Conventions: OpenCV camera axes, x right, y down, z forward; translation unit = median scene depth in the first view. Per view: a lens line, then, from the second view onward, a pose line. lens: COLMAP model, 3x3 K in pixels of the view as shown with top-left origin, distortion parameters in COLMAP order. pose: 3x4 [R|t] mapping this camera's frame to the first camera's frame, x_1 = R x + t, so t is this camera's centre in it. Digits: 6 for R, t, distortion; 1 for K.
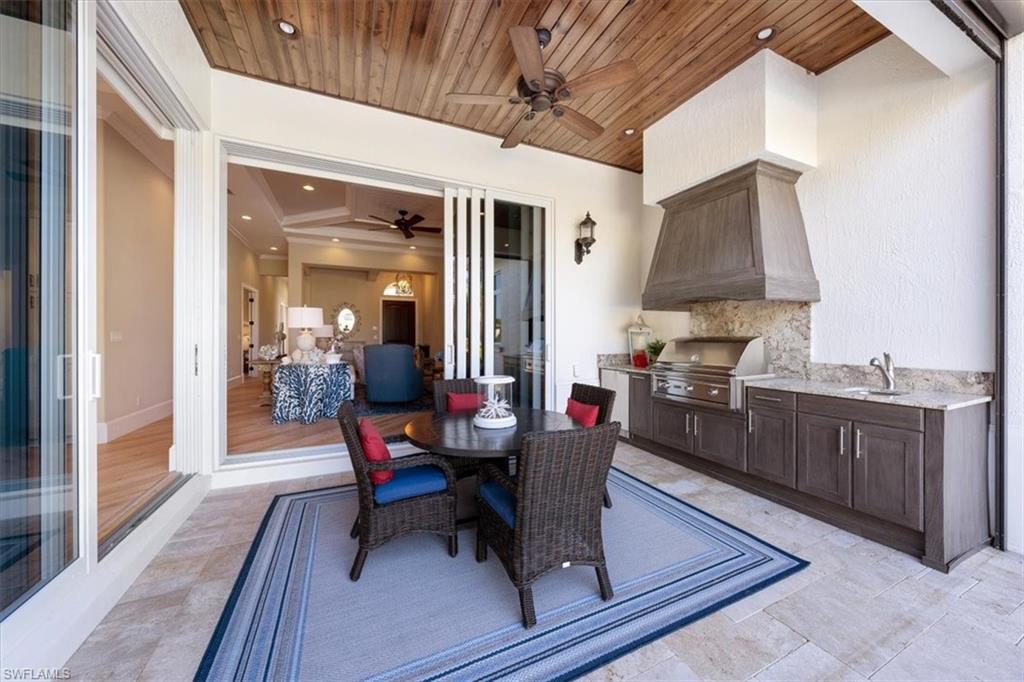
lens RADIAL K [[362.5, 0, 516.9], [0, 362.5, 337.7], [0, 0, 1]] dist [0.000442, 0.000264]
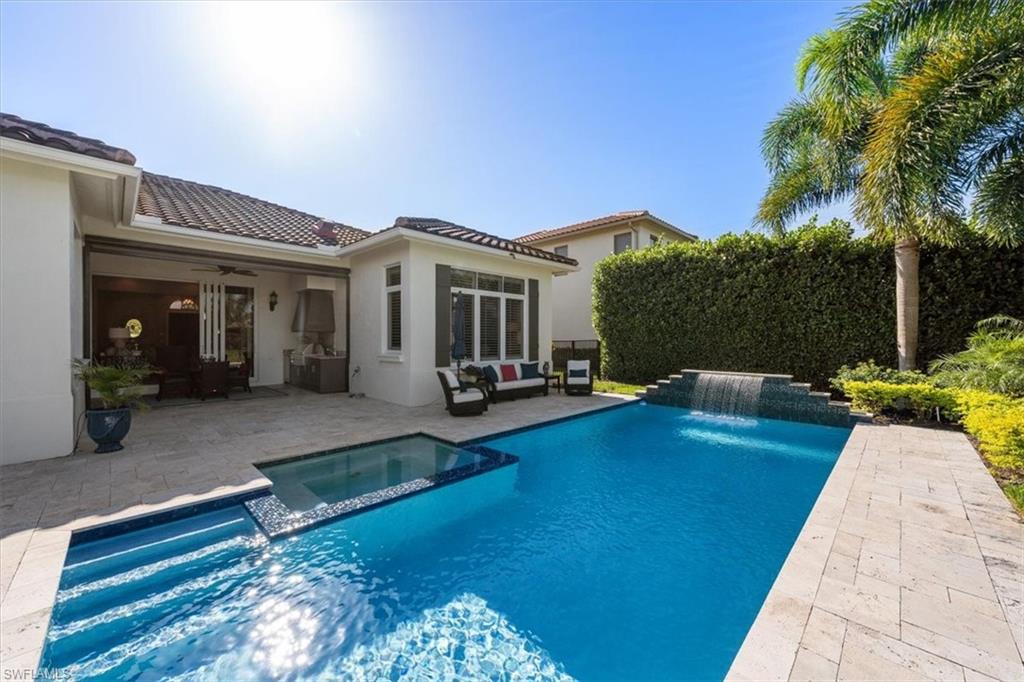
lens RADIAL K [[388.8, 0, 510.3], [0, 388.8, 338.6], [0, 0, 1]] dist [0.006195, -0.000278]
pose [[0.936365, 0.000799, 0.351028, 0.727058], [-0.000416, 0.999999, -0.001166, -0.023884], [-0.351029, 0.000946, 0.936364, -1.899591]]
